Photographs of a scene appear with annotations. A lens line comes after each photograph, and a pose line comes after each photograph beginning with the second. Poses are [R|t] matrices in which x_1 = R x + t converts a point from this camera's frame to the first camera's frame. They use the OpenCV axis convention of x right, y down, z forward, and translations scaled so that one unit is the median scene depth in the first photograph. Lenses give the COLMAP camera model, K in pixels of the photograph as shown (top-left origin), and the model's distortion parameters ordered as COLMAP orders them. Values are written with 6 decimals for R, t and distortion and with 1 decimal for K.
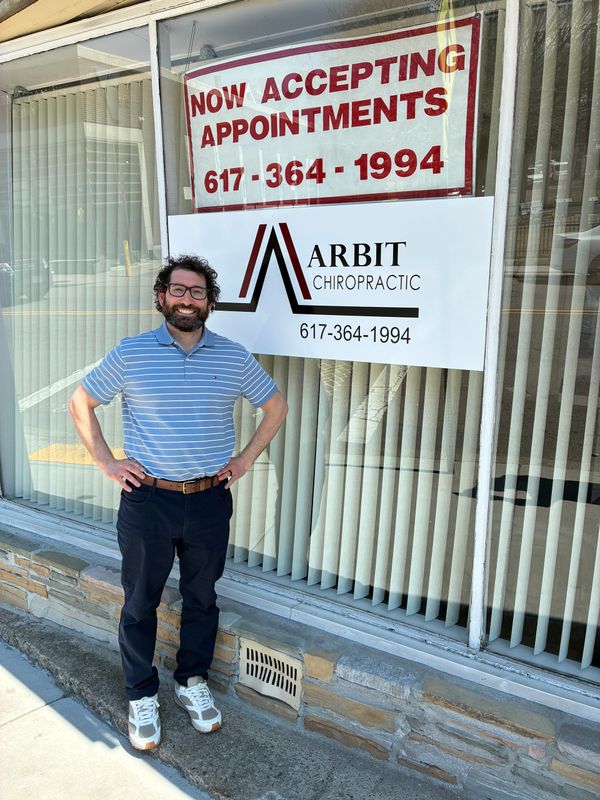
lens RADIAL K [[604.3, 0, 300.0], [0, 604.3, 400.0], [0, 0, 1]] dist [0.069214, -0.094468]
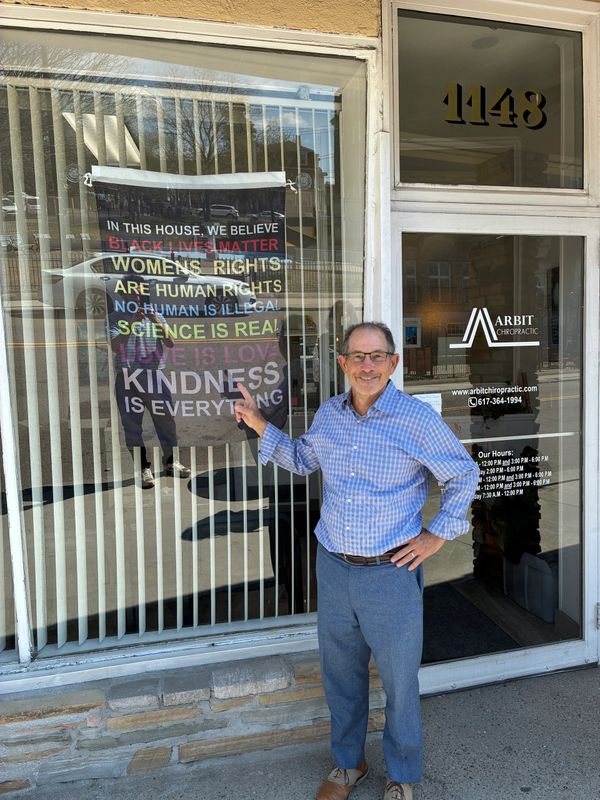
lens RADIAL K [[608.9, 0, 300.0], [0, 608.9, 400.0], [0, 0, 1]] dist [0.049866, -0.070587]
pose [[0.714064, -0.117531, 0.690144, -0.063339], [0.153025, 0.988172, 0.009956, 0.011114], [-0.683151, 0.098500, 0.723604, -0.162940]]
